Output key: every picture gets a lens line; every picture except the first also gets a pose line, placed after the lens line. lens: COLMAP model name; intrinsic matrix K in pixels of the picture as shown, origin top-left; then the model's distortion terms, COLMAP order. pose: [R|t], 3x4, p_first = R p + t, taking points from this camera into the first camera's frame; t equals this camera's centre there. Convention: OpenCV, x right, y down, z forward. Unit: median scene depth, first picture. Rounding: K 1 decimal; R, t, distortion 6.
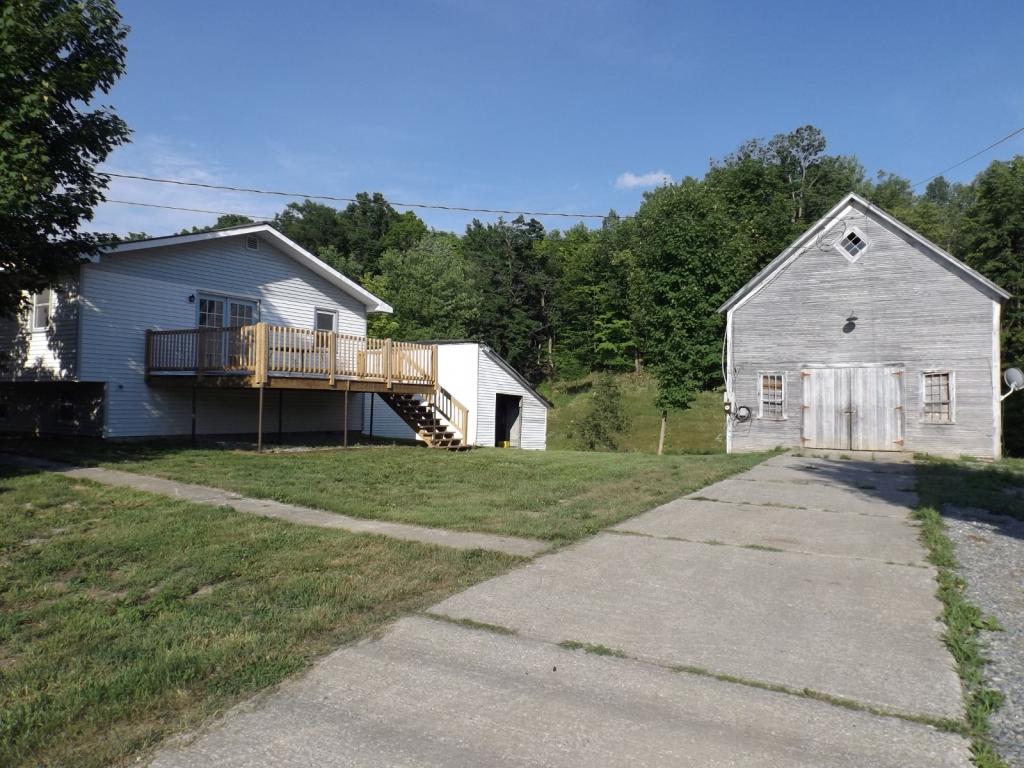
lens RADIAL K [[801.0, 0, 512.0], [0, 801.0, 384.0], [0, 0, 1]] dist [0.000520, 0.000086]
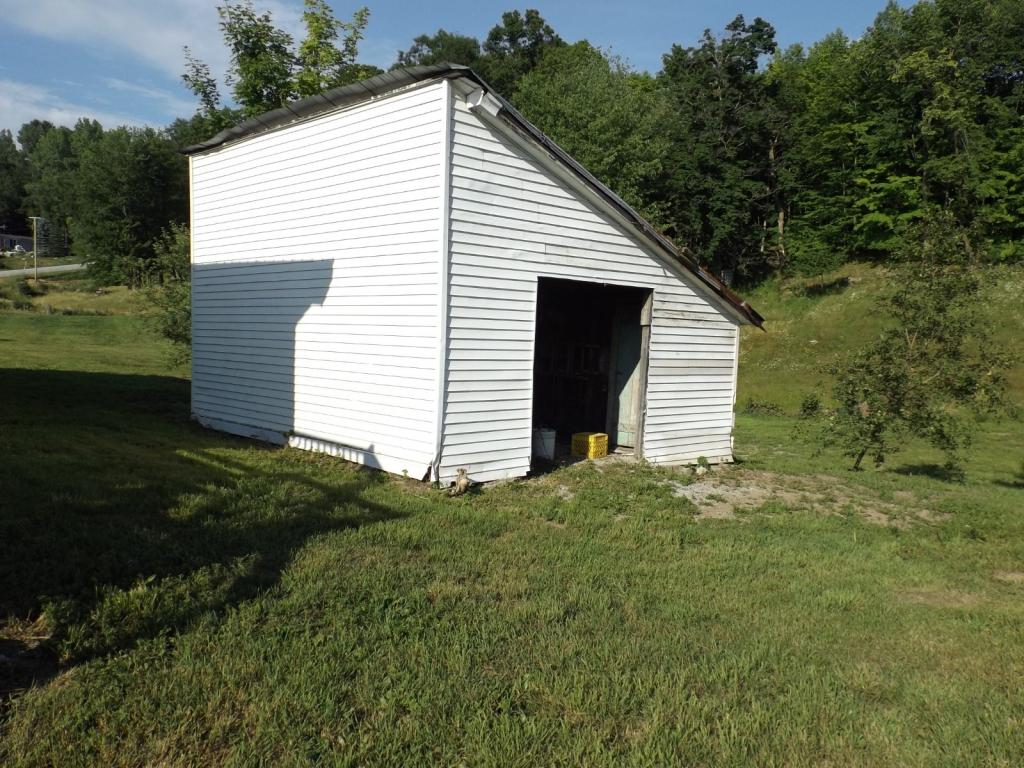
lens RADIAL K [[872.3, 0, 512.0], [0, 872.3, 384.0], [0, 0, 1]] dist [0.007014, -0.006083]
pose [[0.967767, 0.024709, -0.250634, 0.017882], [0.002620, 0.994134, 0.108125, 0.005808], [0.251835, -0.105297, 0.962025, 0.260319]]
